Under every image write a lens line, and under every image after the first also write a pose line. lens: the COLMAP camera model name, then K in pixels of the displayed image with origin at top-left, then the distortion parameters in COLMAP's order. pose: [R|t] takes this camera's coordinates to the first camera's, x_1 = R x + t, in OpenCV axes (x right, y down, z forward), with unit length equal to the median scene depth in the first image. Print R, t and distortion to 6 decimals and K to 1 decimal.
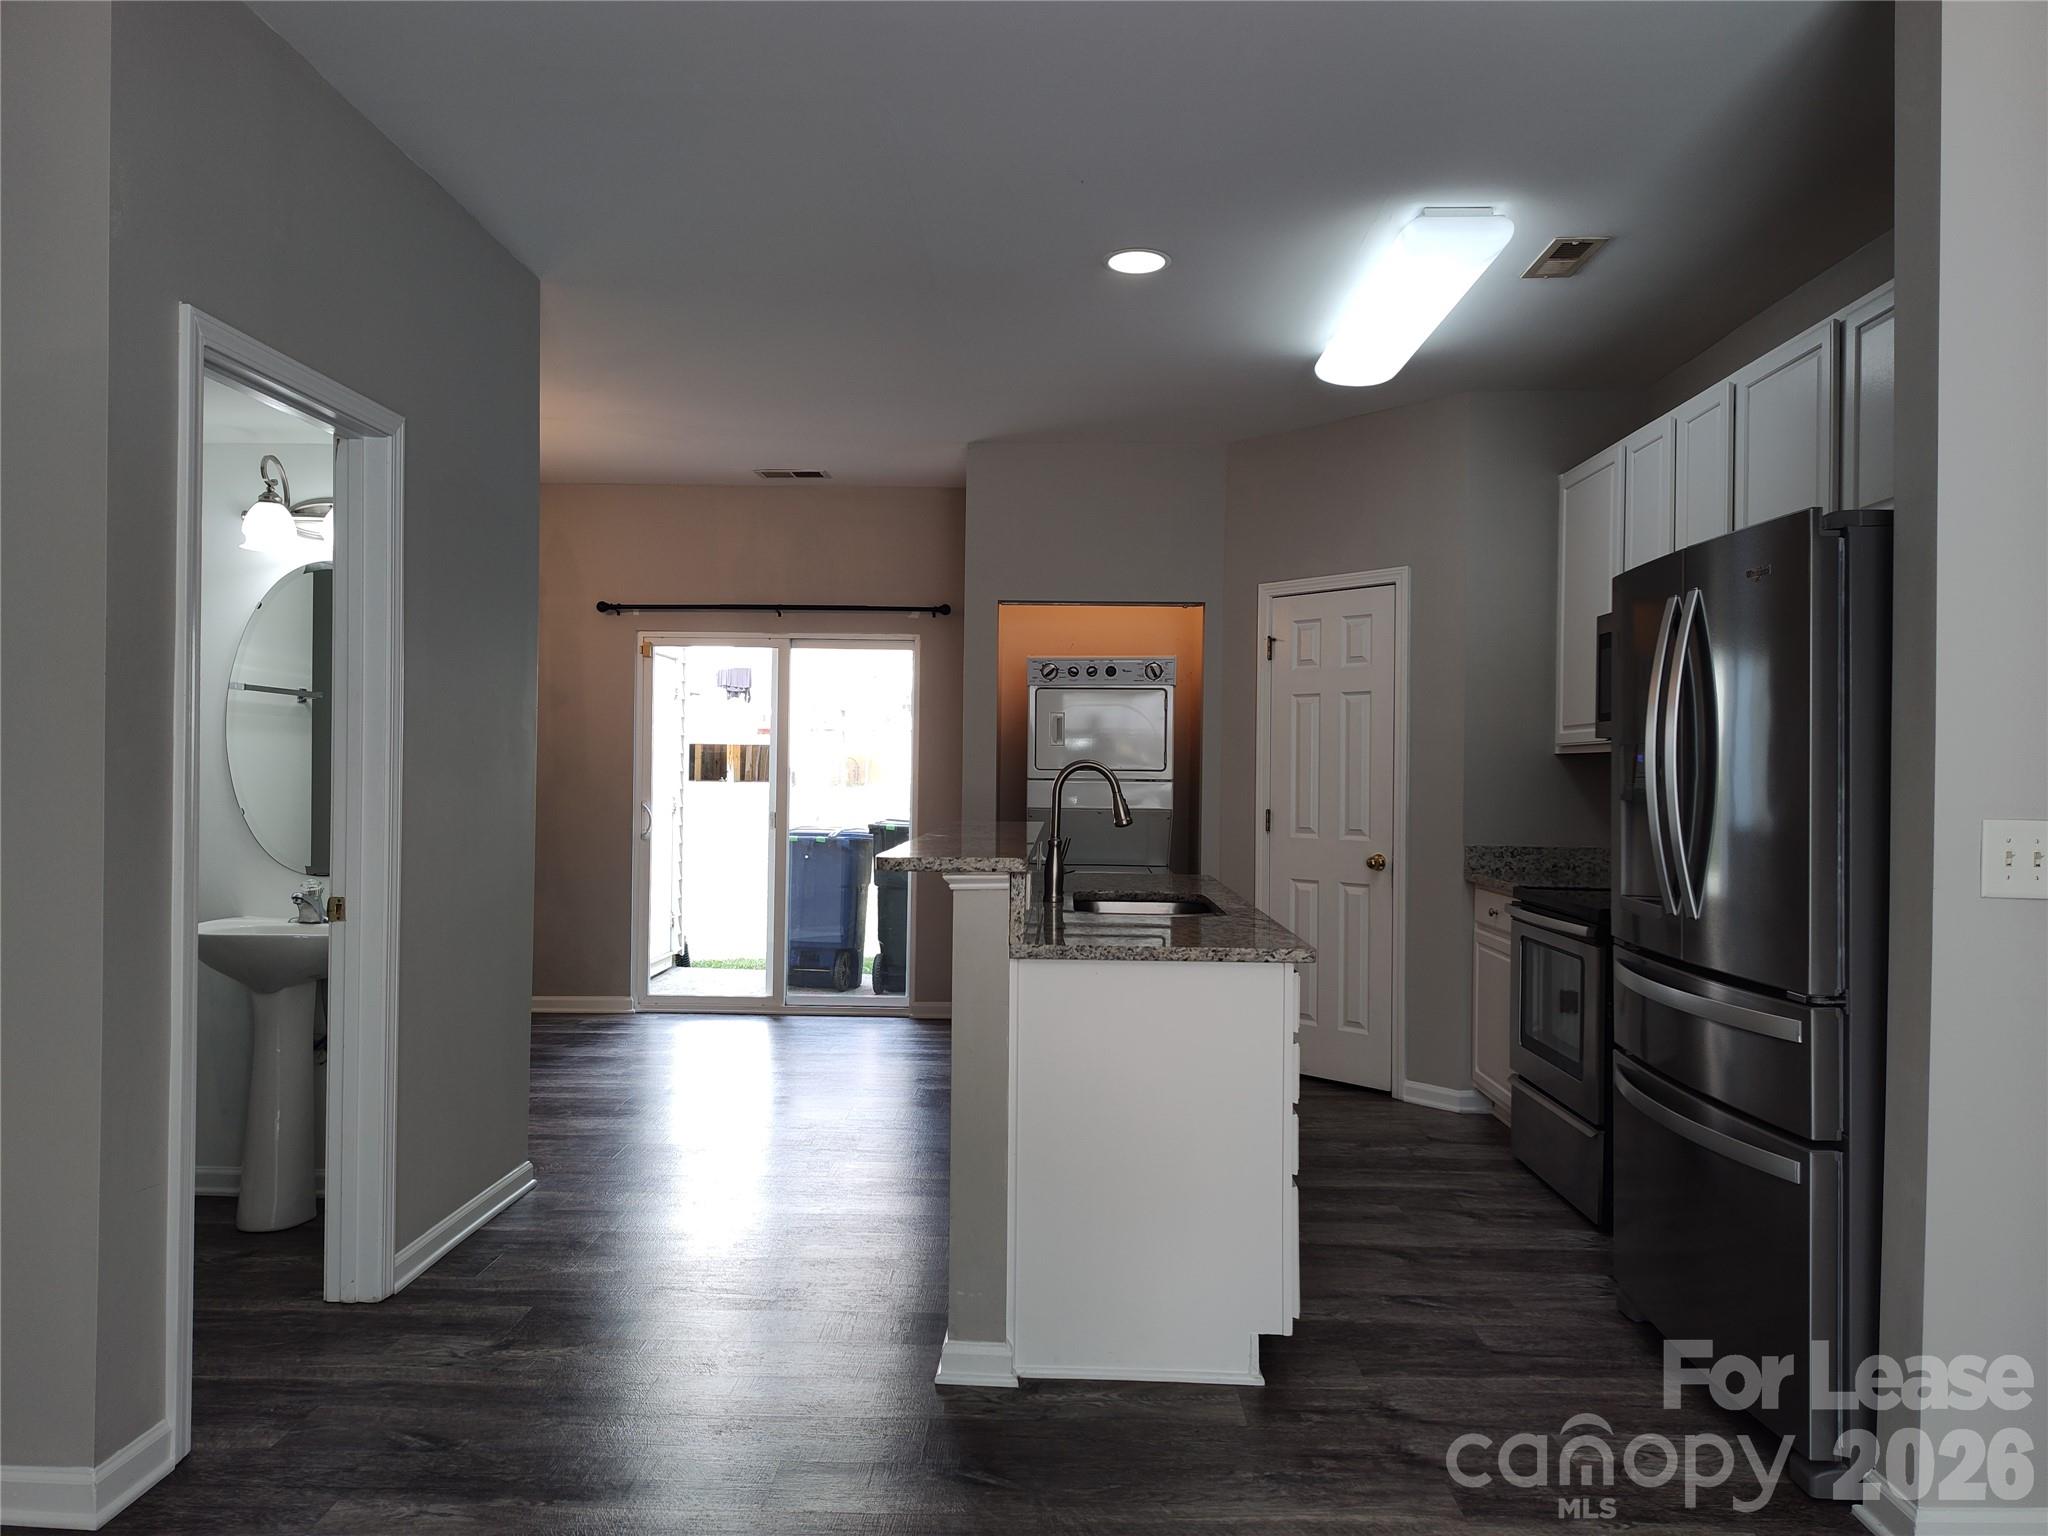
lens RADIAL K [[1392.5, 0, 1027.7], [0, 1392.5, 766.9], [0, 0, 1]] dist [0.057637, -0.060300]
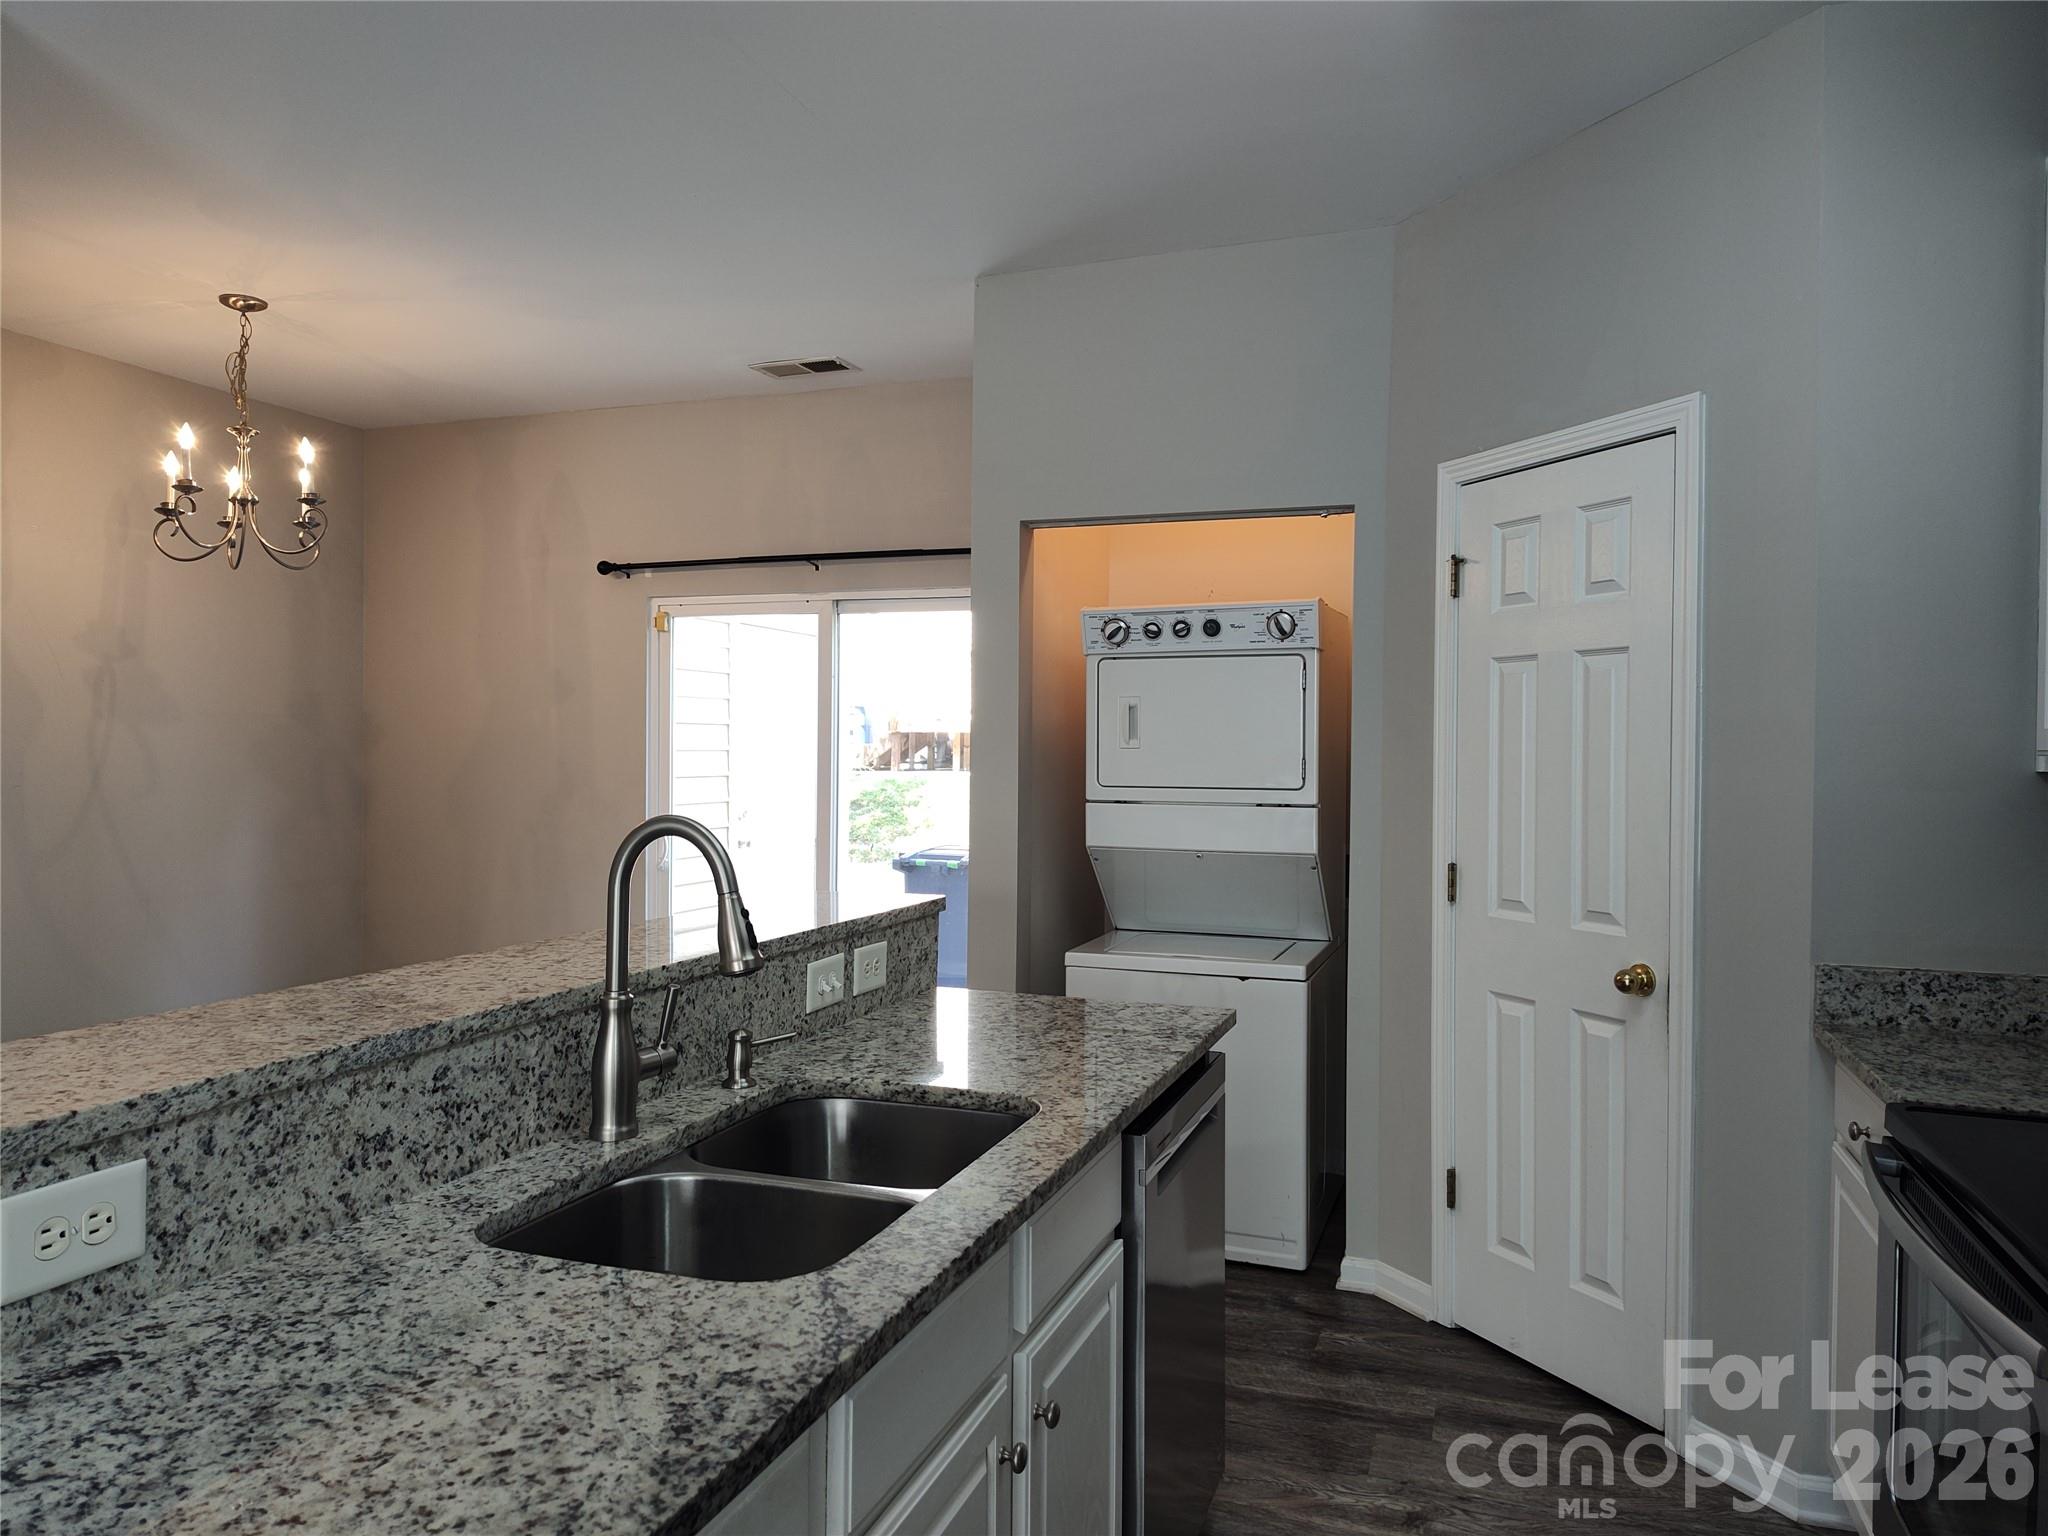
lens RADIAL K [[1392.5, 0, 1016.4], [0, 1392.5, 760.3], [0, 0, 1]] dist [0.057637, -0.060300]
pose [[0.949762, -0.002031, -0.312968, 0.182037], [0.004535, 0.999963, 0.007273, -0.015892], [0.312942, -0.008326, 0.949736, 0.409656]]
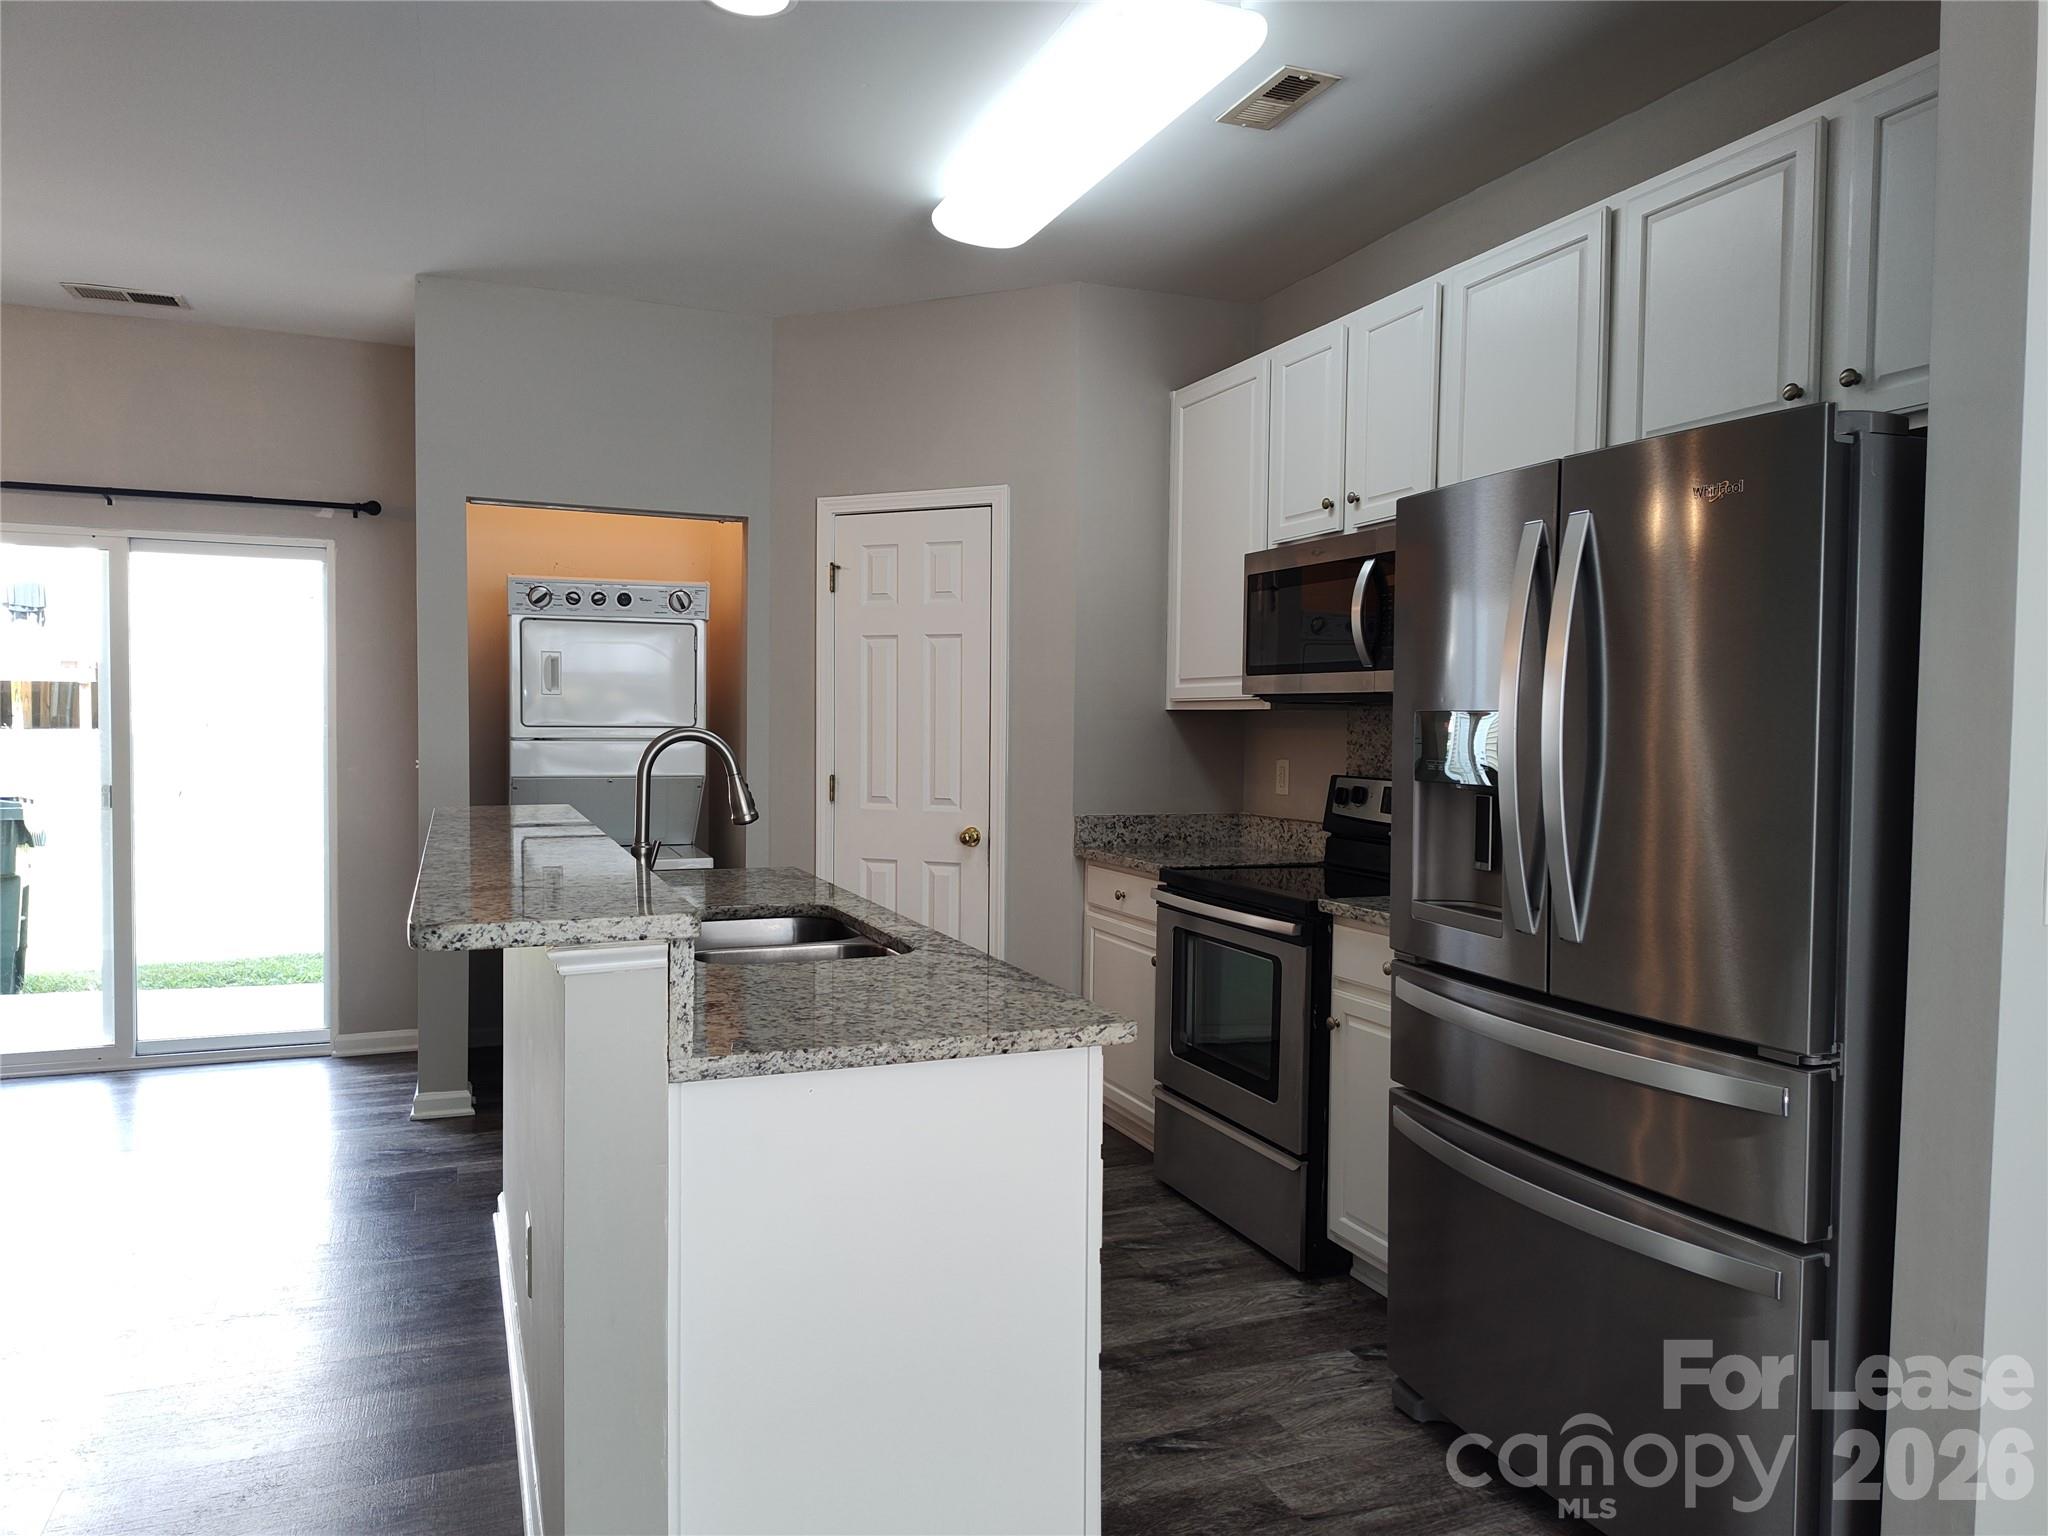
lens RADIAL K [[1392.5, 0, 1023.0], [0, 1392.5, 773.8], [0, 0, 1]] dist [0.057637, -0.060300]
pose [[0.916274, -0.018228, 0.400136, -0.053709], [-0.001457, 0.998806, 0.048836, -0.010399], [-0.400549, -0.045331, 0.915153, 0.202492]]
